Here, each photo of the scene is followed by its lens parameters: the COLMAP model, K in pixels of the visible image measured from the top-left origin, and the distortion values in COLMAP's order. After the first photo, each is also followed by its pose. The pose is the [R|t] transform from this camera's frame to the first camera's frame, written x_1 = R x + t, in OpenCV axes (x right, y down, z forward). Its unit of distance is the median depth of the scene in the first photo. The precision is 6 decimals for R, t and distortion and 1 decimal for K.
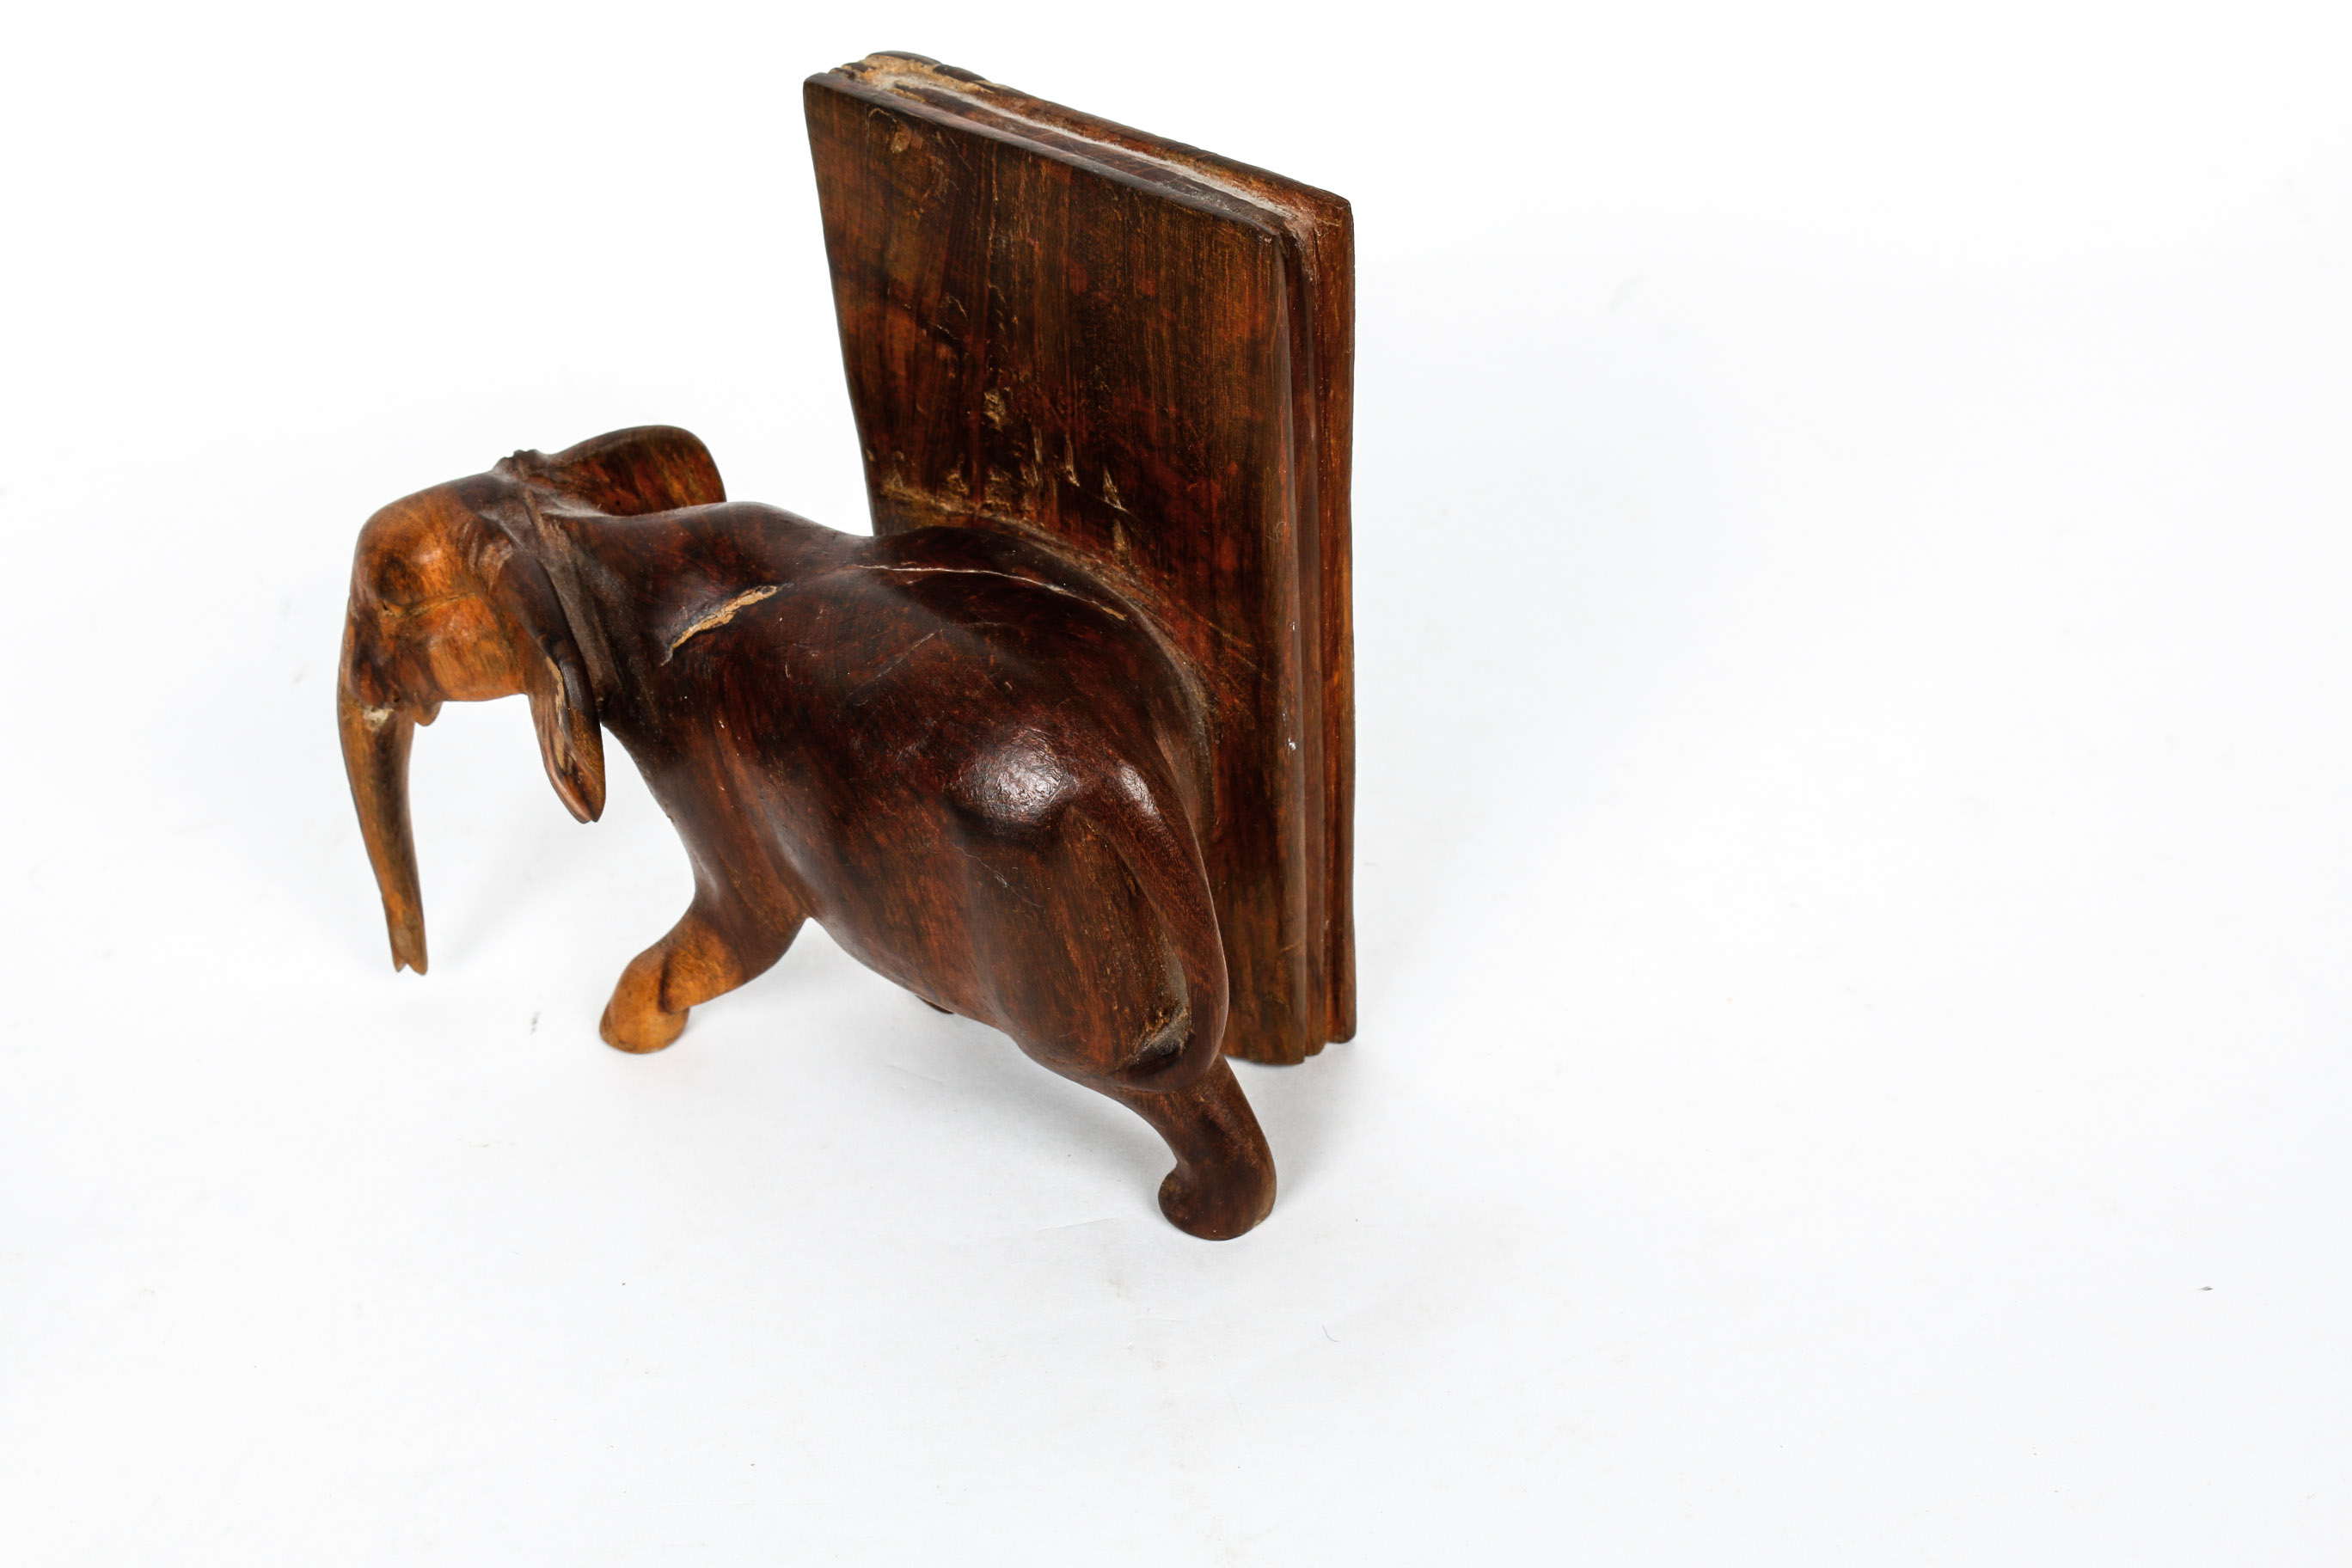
lens RADIAL K [[2720.3, 0, 1176.0], [0, 2720.3, 784.0], [0, 0, 1]] dist [-0.107316, 0.003807]
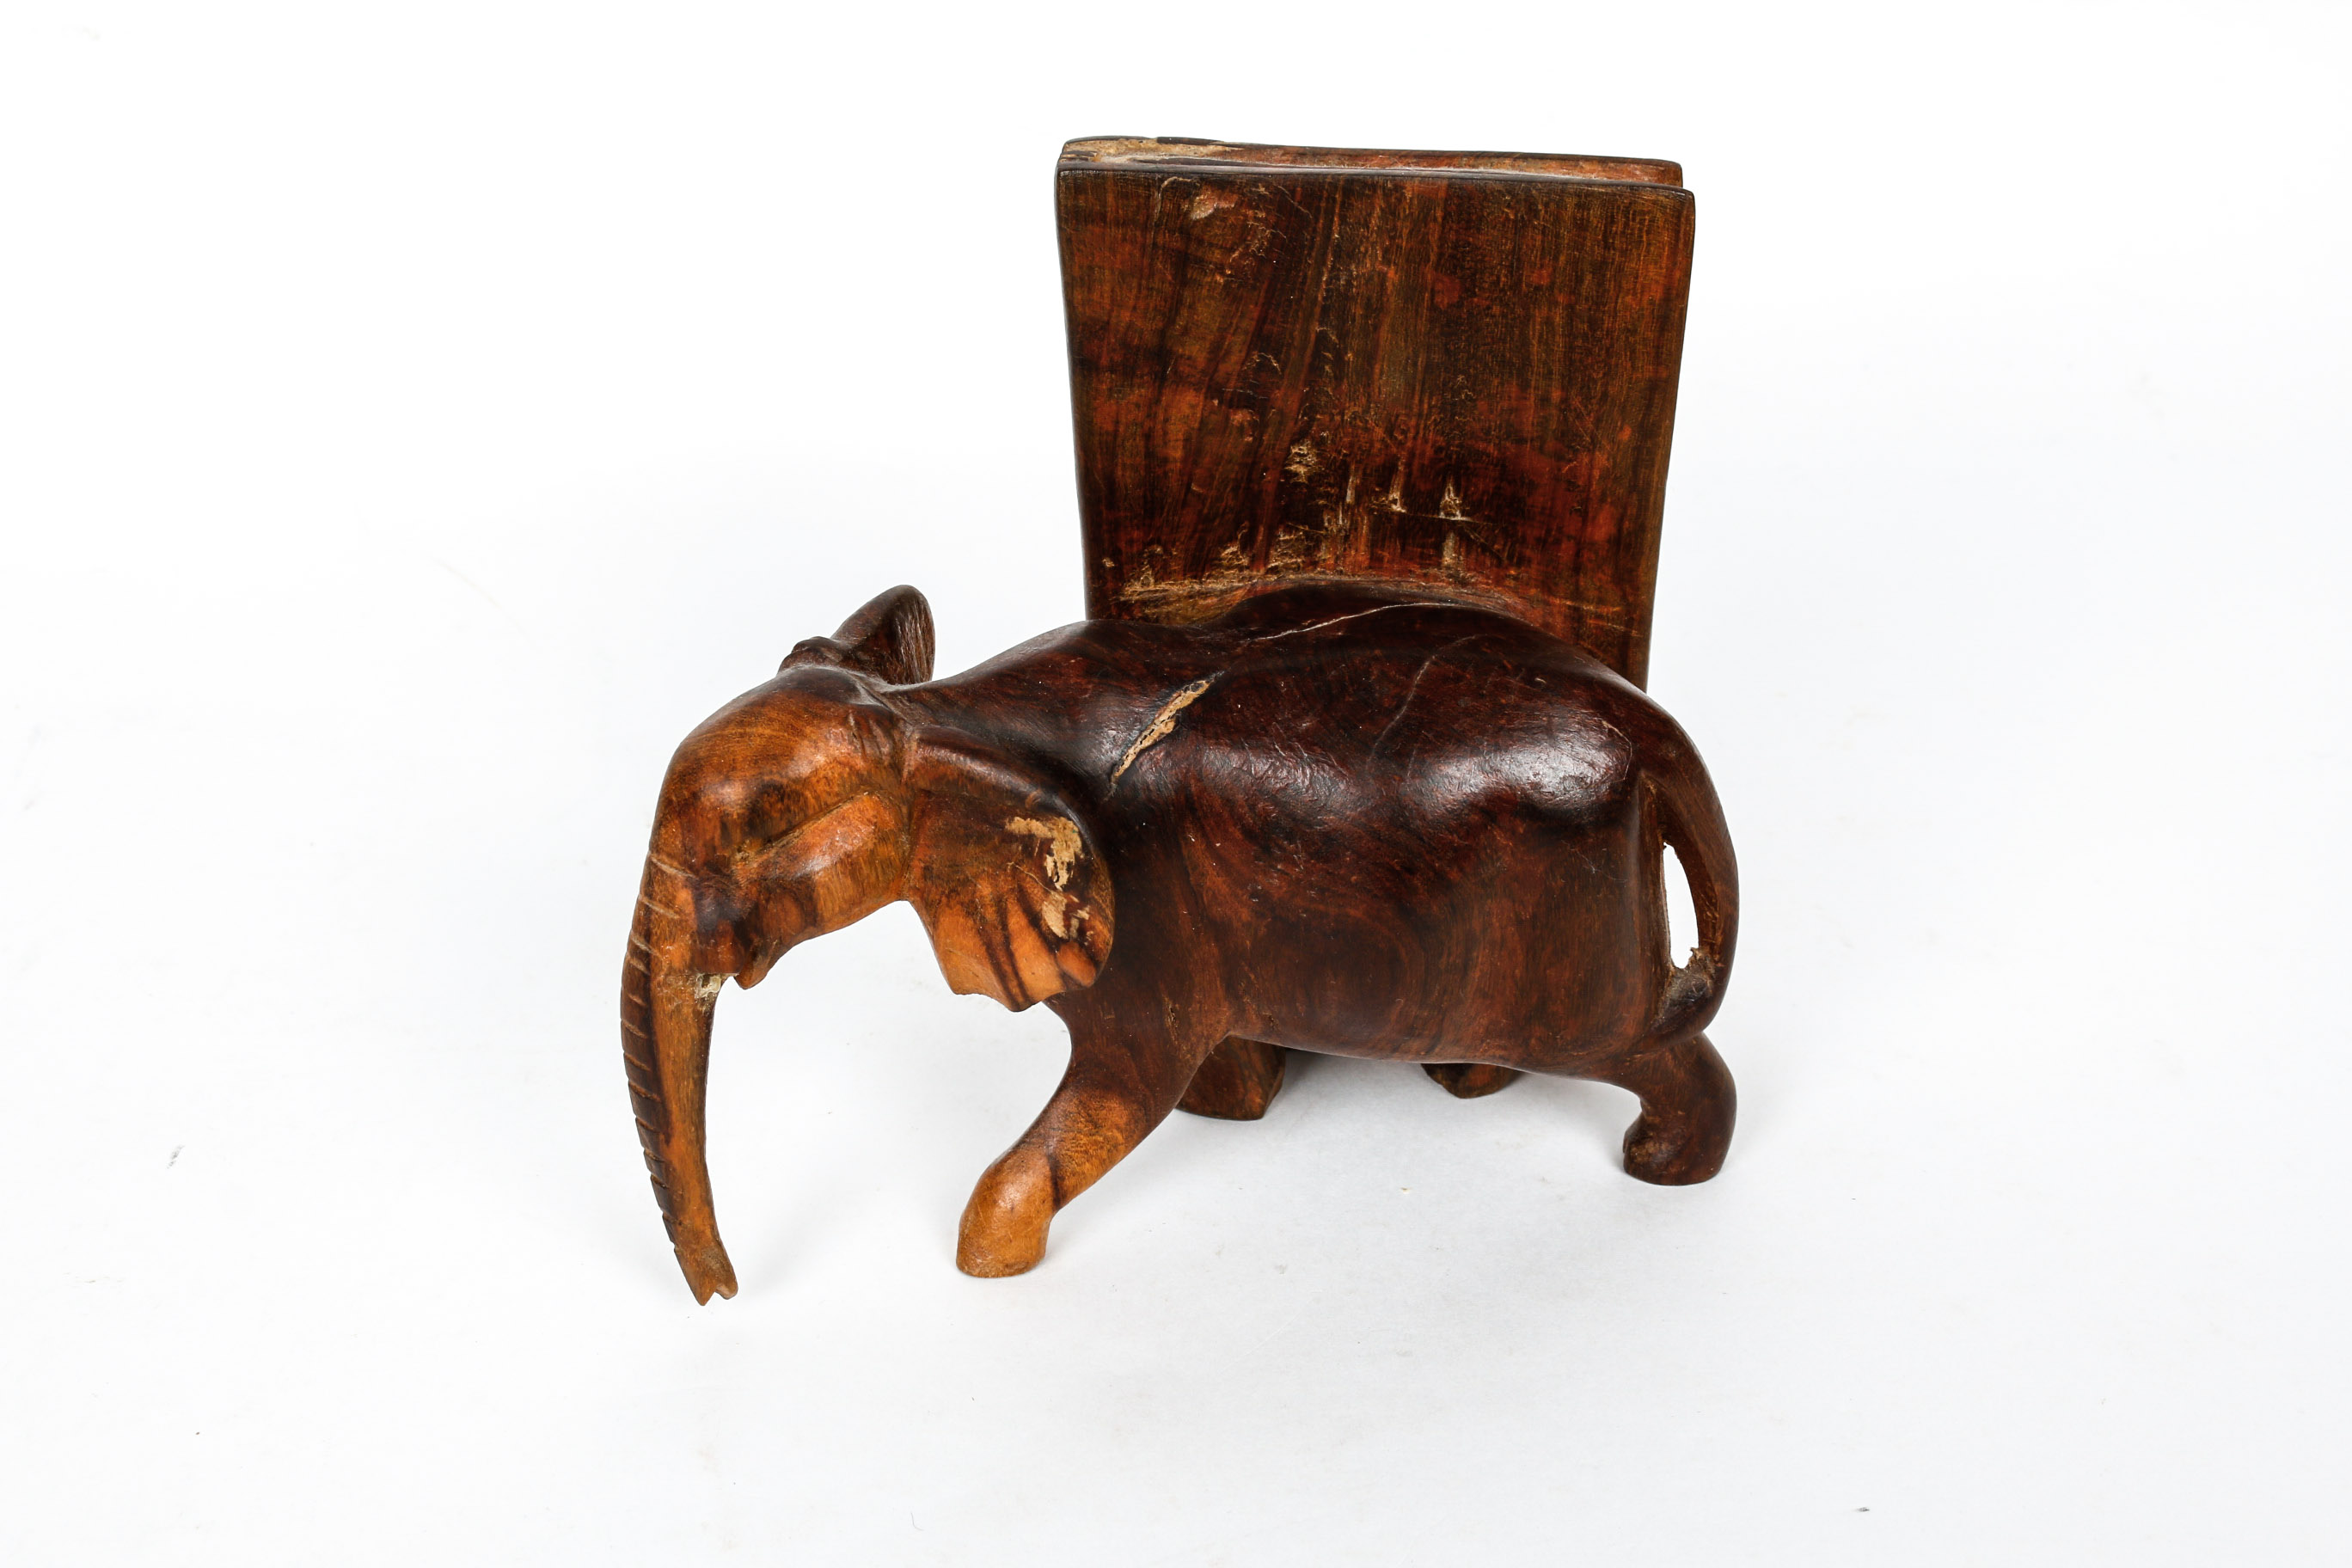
lens RADIAL K [[2720.3, 0, 1176.0], [0, 2720.3, 784.0], [0, 0, 1]] dist [-0.107316, 0.003807]
pose [[0.801132, -0.275576, 0.531268, -0.677042], [0.329639, 0.944078, -0.007378, -0.035097], [-0.499526, 0.181037, 0.847172, 0.207296]]
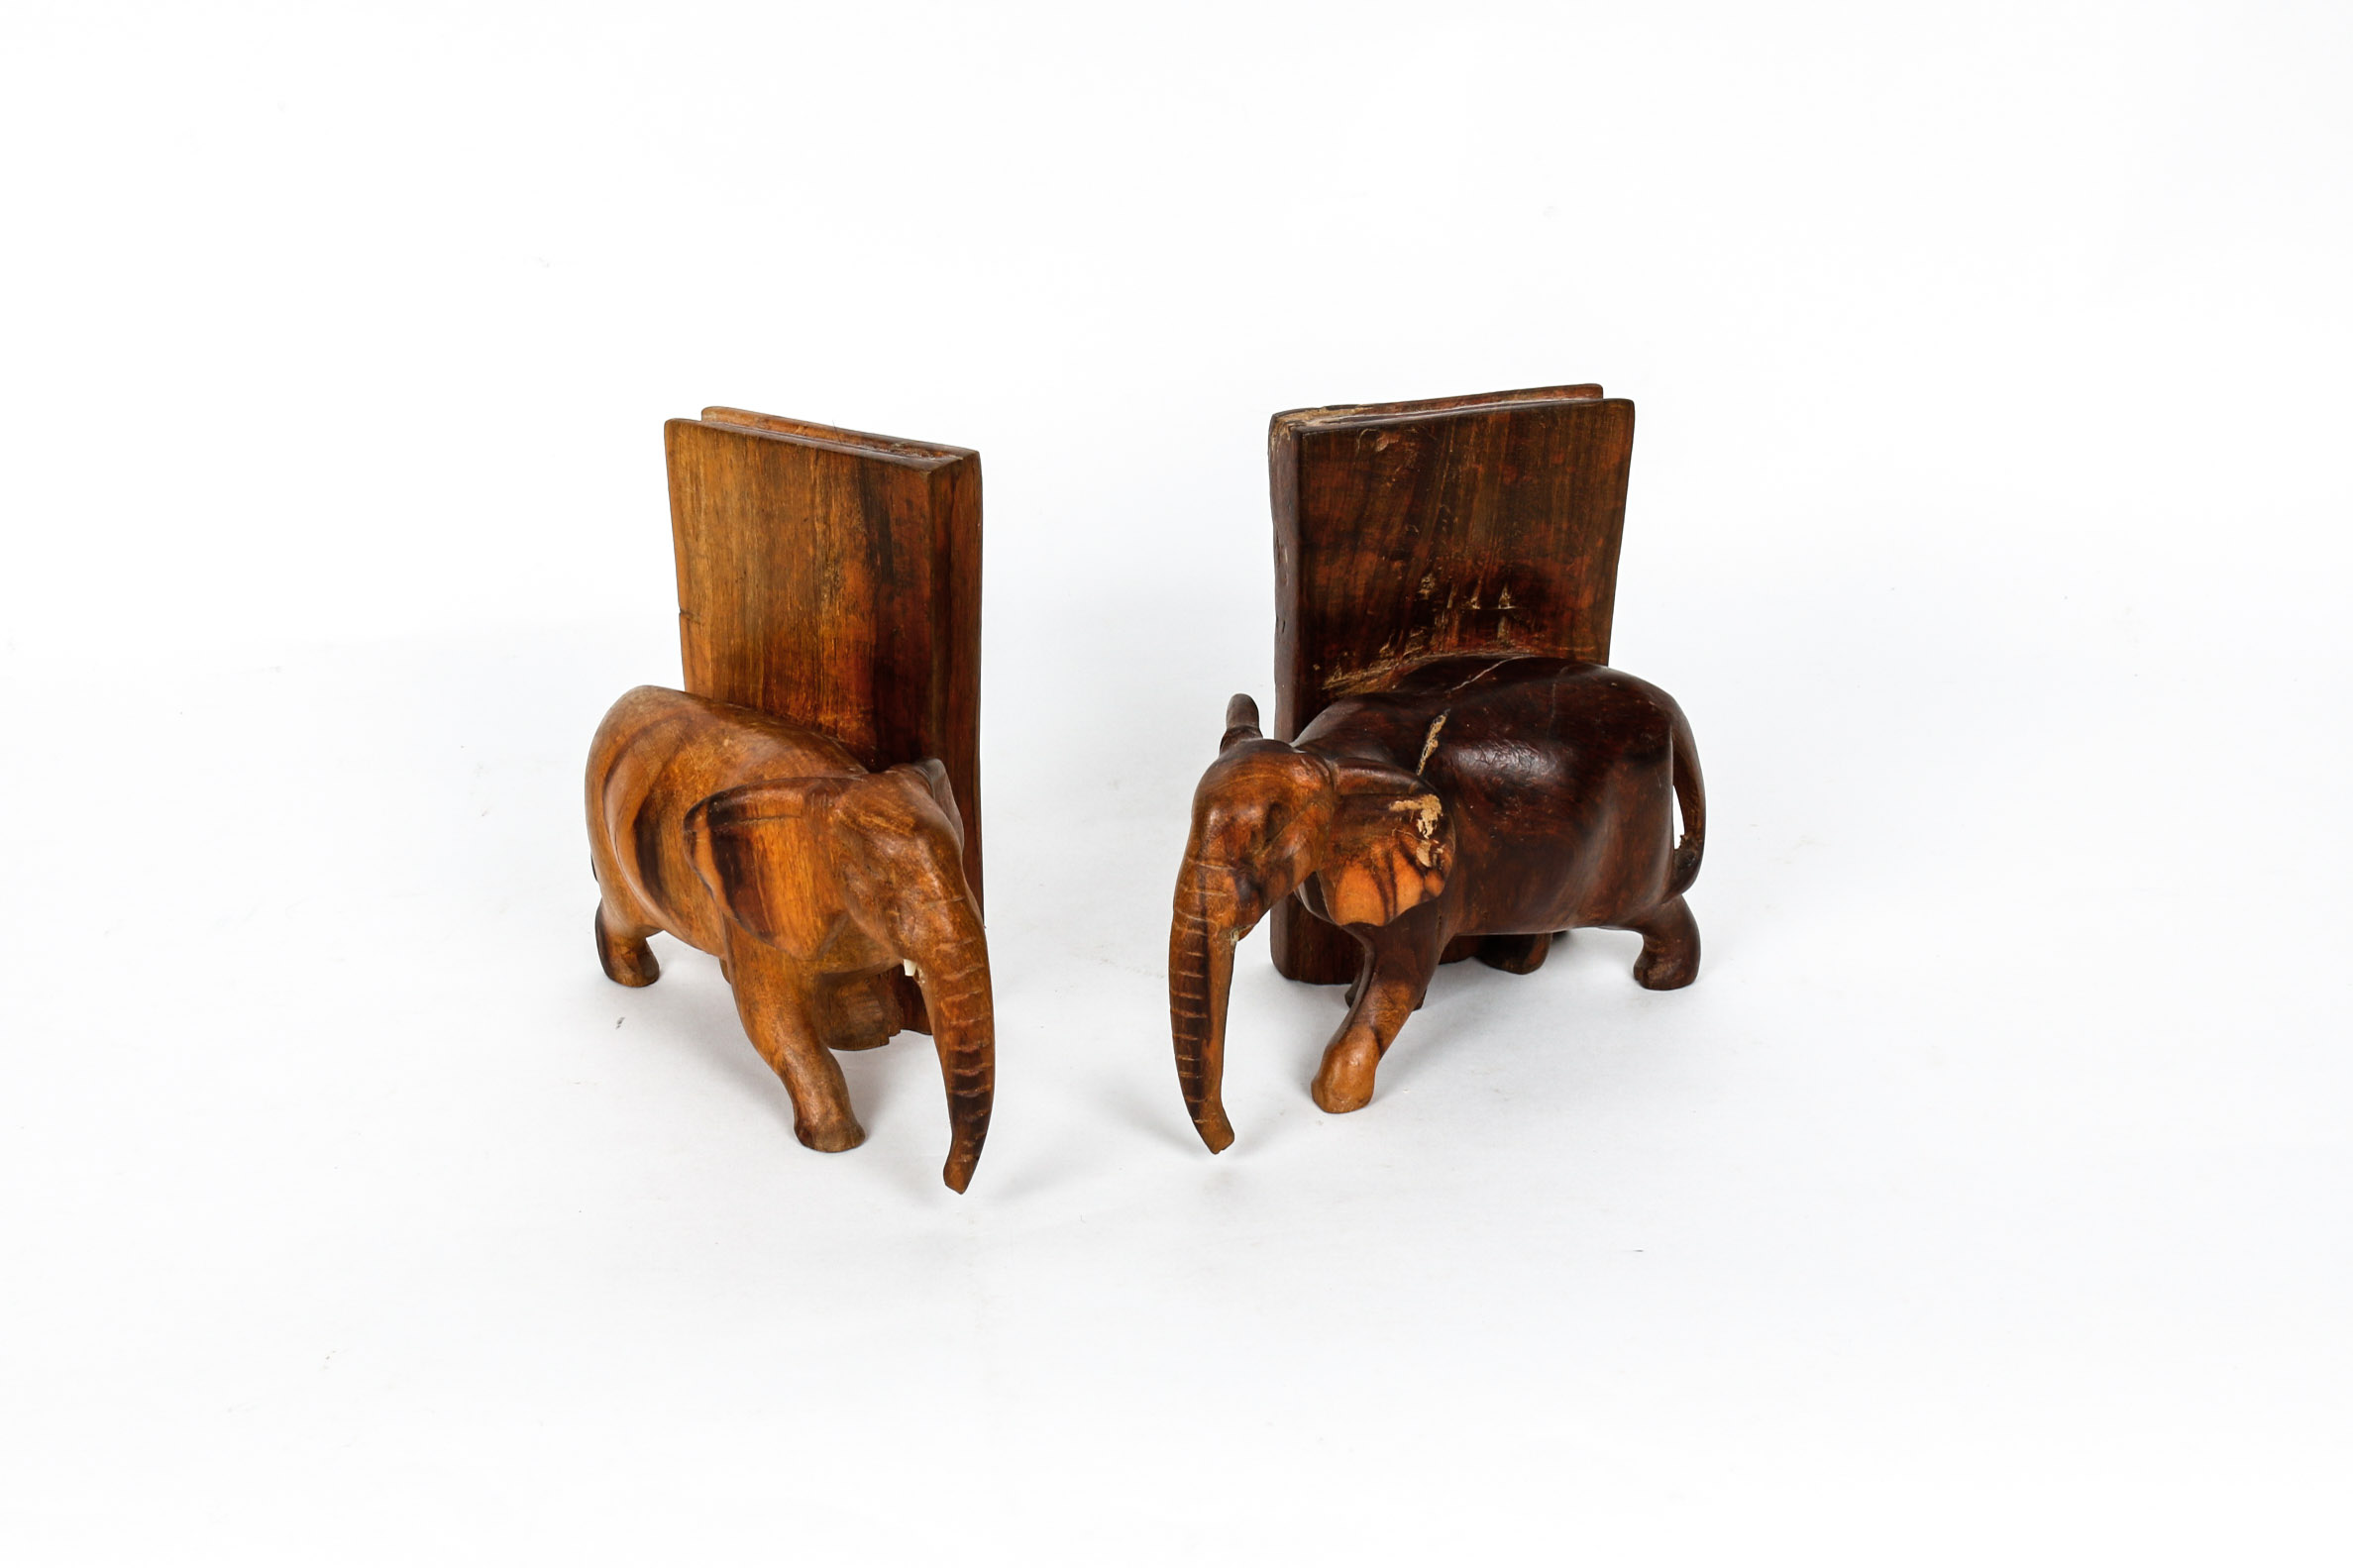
lens RADIAL K [[3833.6, 0, 1176.5], [0, 3833.6, 784.0], [0, 0, 1]] dist [0.002002, 0.016856]
pose [[0.449237, -0.330142, 0.830176, -2.154399], [0.486753, 0.869641, 0.082438, -0.306040], [-0.749172, 0.367056, 0.551372, -0.130803]]
